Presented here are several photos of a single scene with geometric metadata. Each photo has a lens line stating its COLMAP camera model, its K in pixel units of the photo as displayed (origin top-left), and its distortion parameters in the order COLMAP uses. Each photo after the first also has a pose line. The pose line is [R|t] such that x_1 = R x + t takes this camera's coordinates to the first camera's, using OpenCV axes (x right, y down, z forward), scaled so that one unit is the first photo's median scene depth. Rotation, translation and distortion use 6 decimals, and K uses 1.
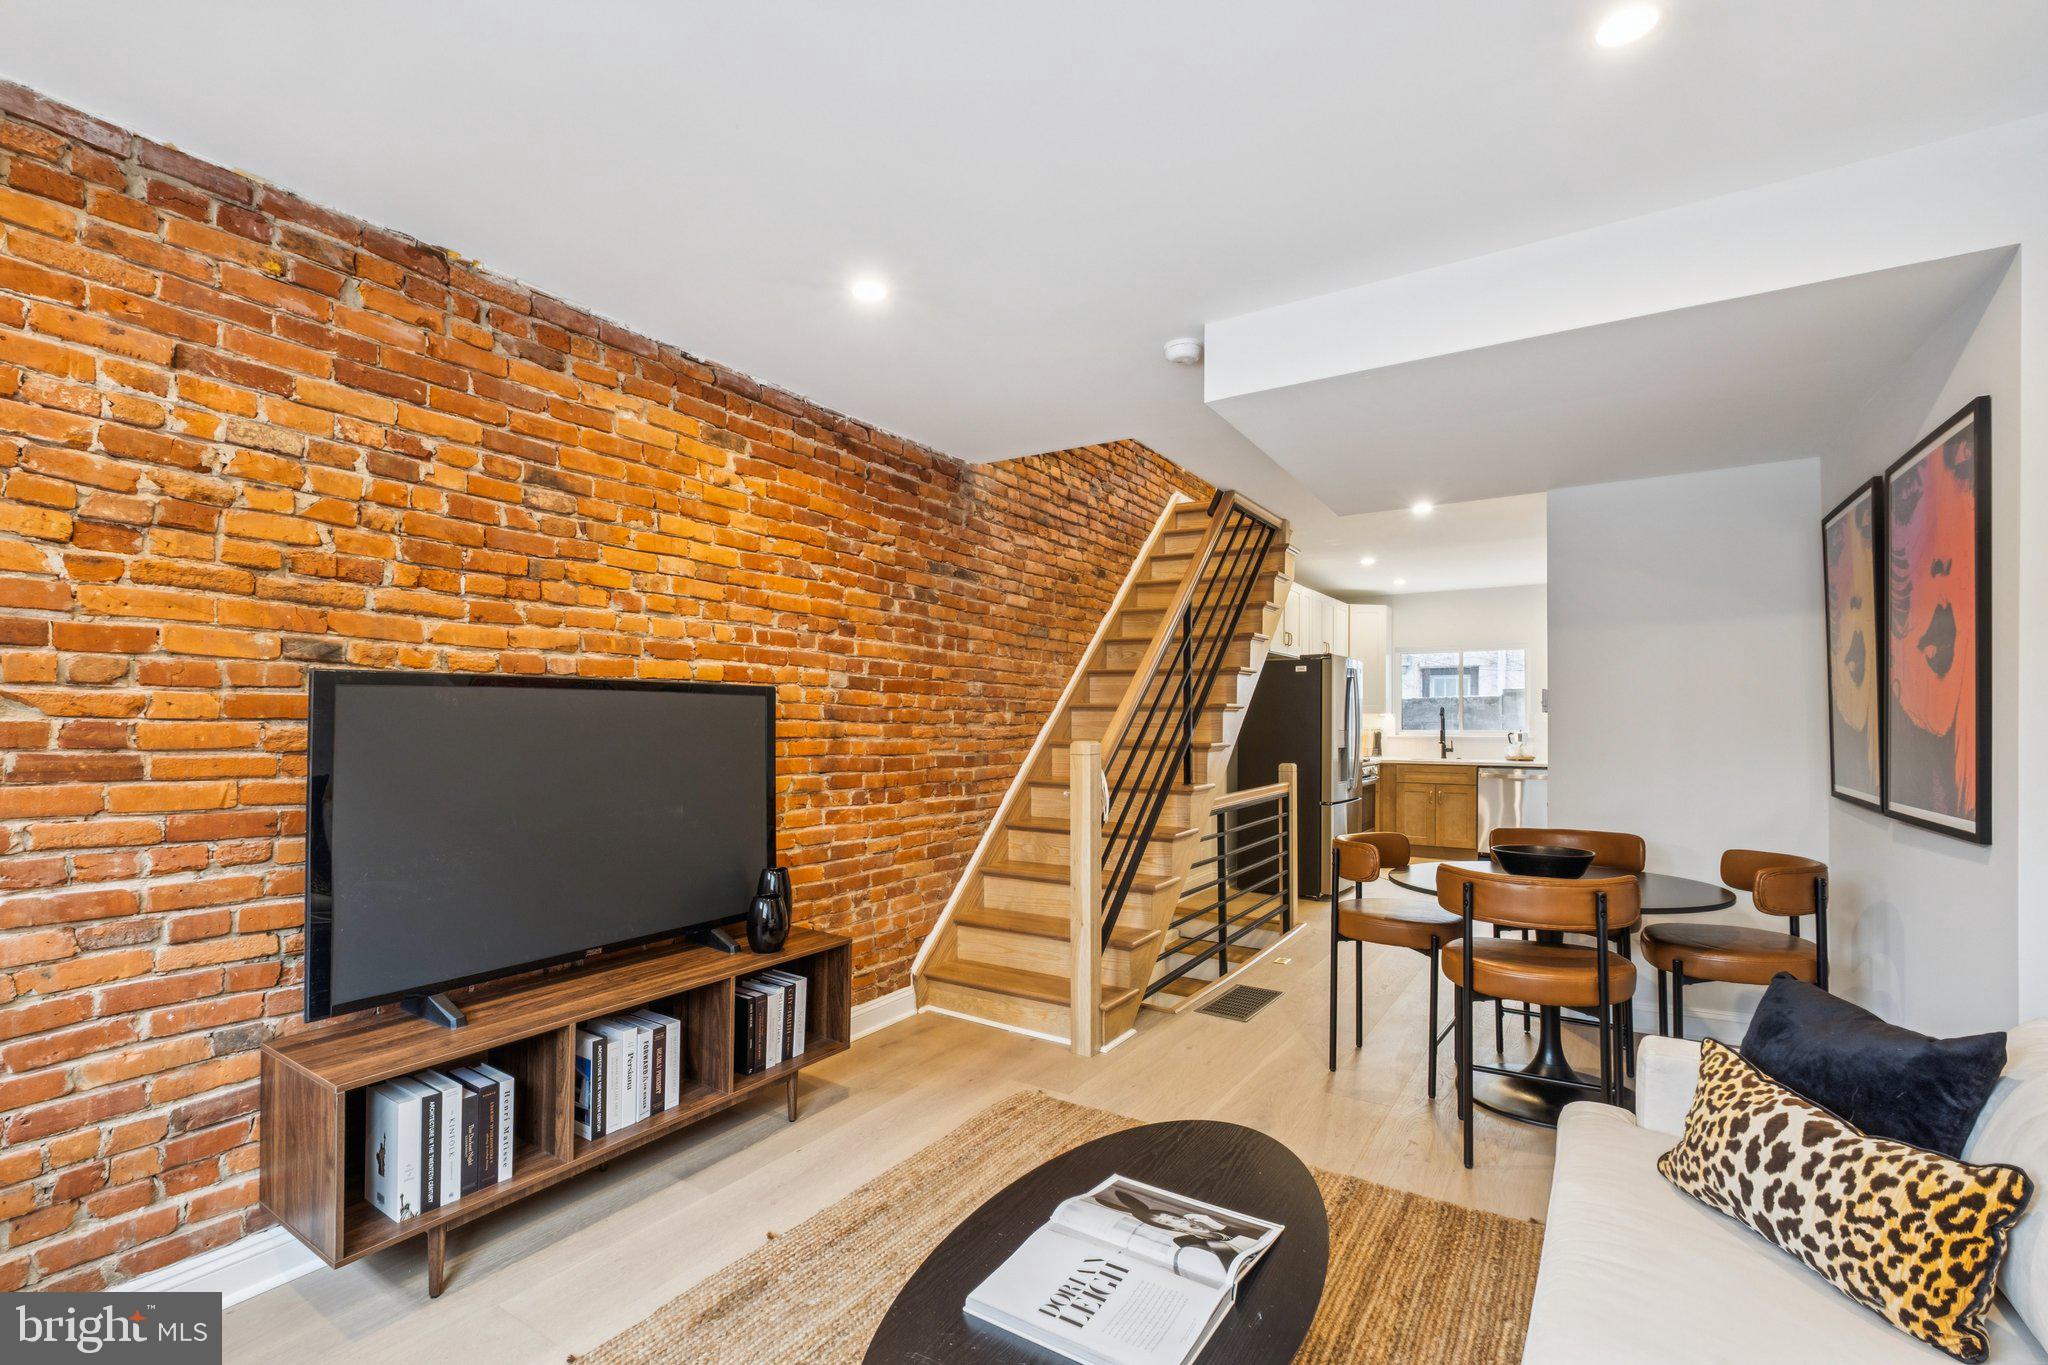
lens RADIAL K [[926.3, 0, 990.1], [0, 926.3, 717.7], [0, 0, 1]] dist [-0.000181, -0.000016]
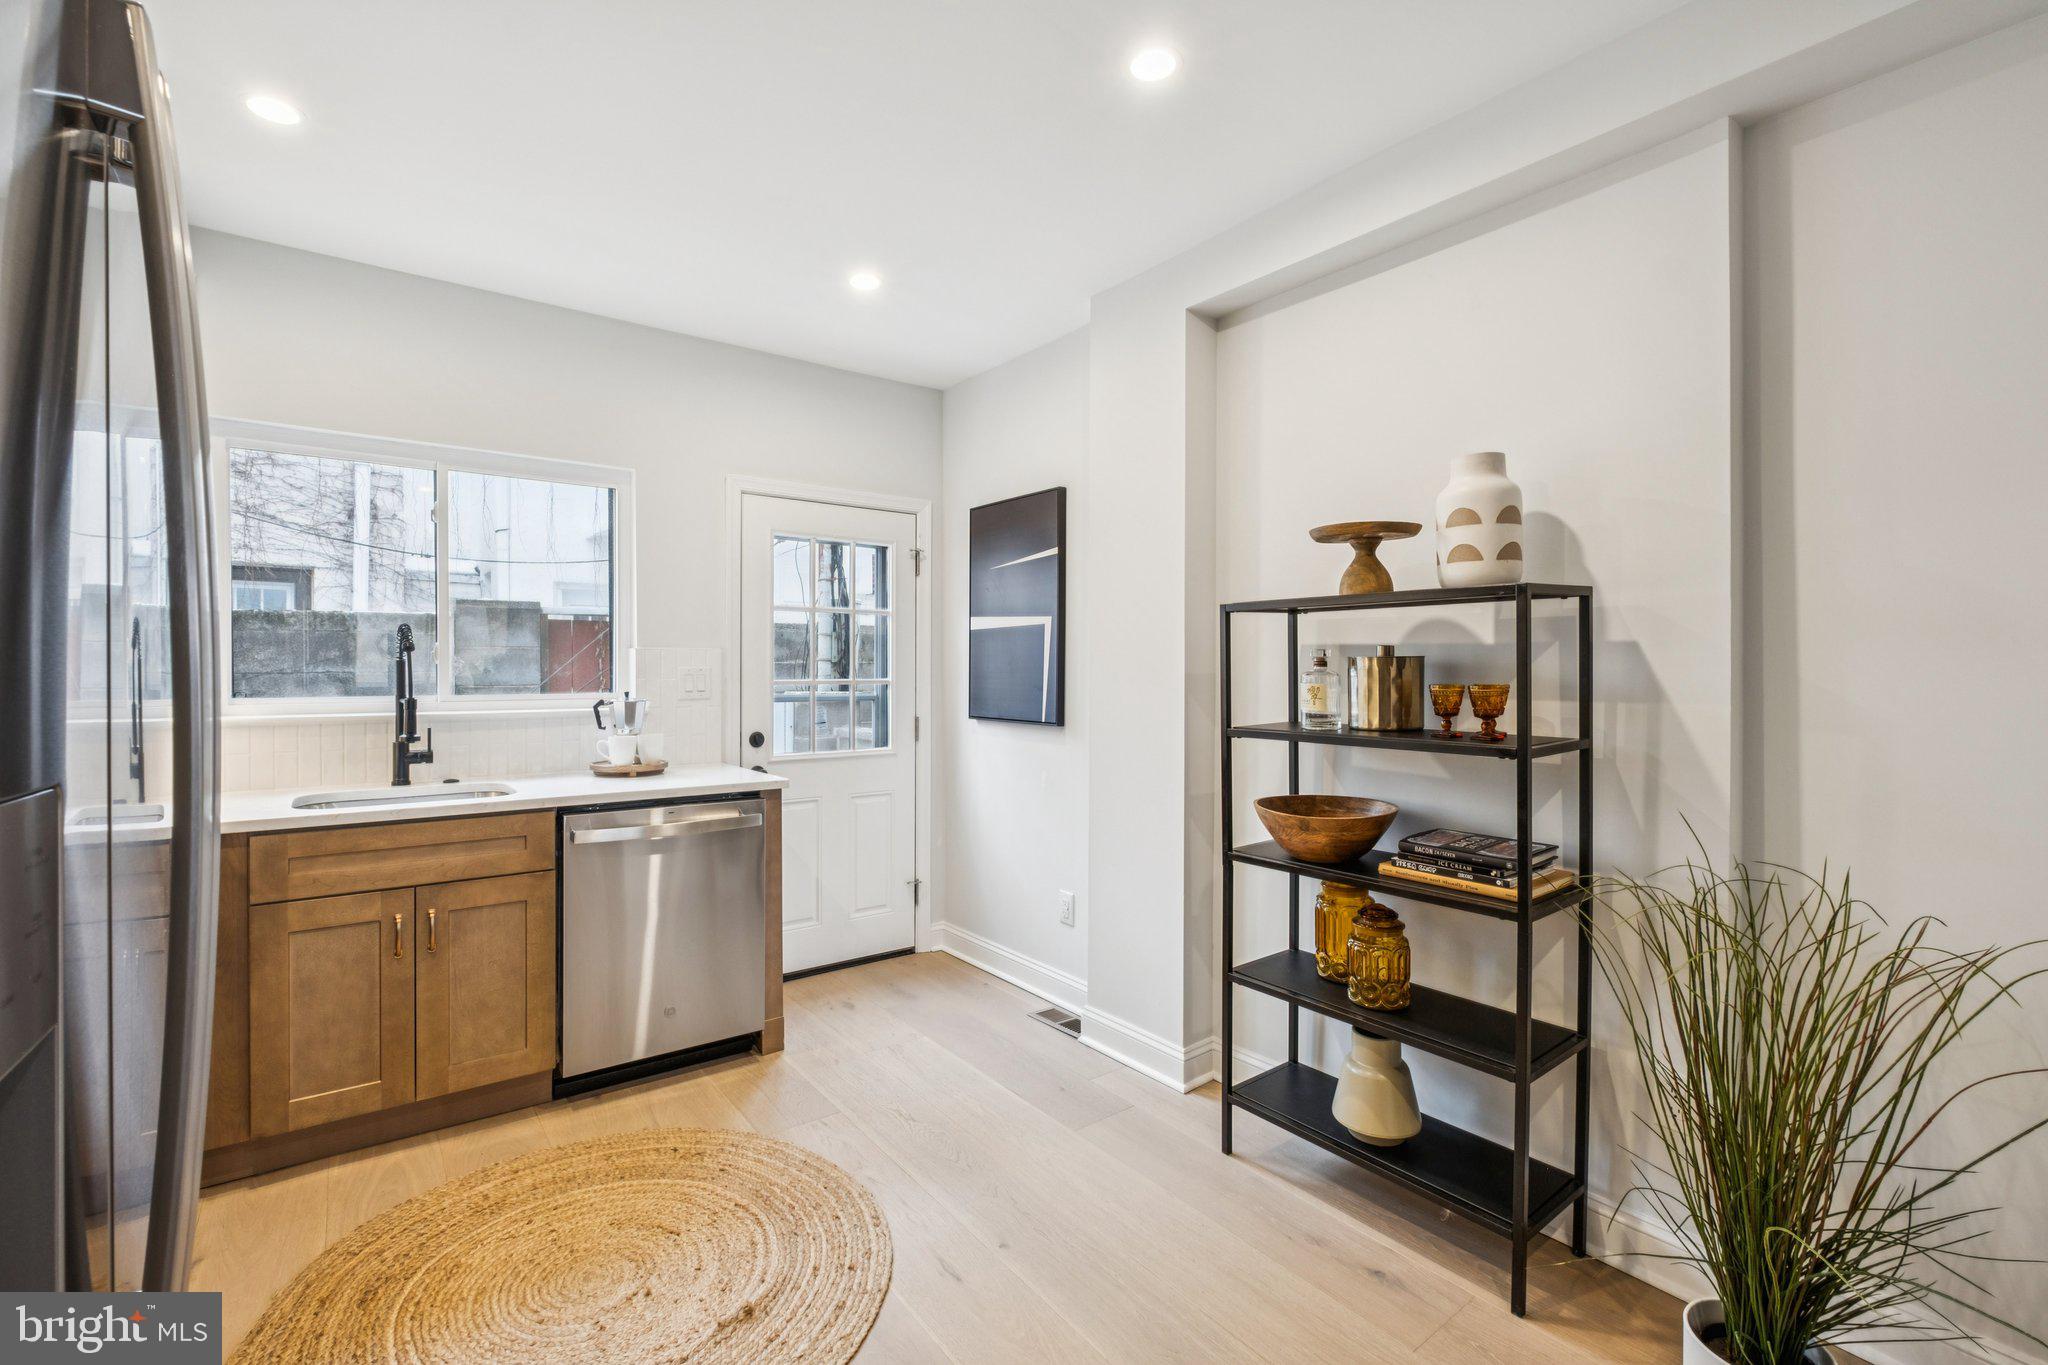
lens RADIAL K [[907.5, 0, 1015.8], [0, 907.5, 678.5], [0, 0, 1]] dist [-0.001401, -0.000131]
pose [[0.333769, -0.009351, 0.942609, 0.274048], [-0.001062, 0.999946, 0.010296, 0.003811], [-0.942654, -0.004438, 0.333741, 0.718816]]
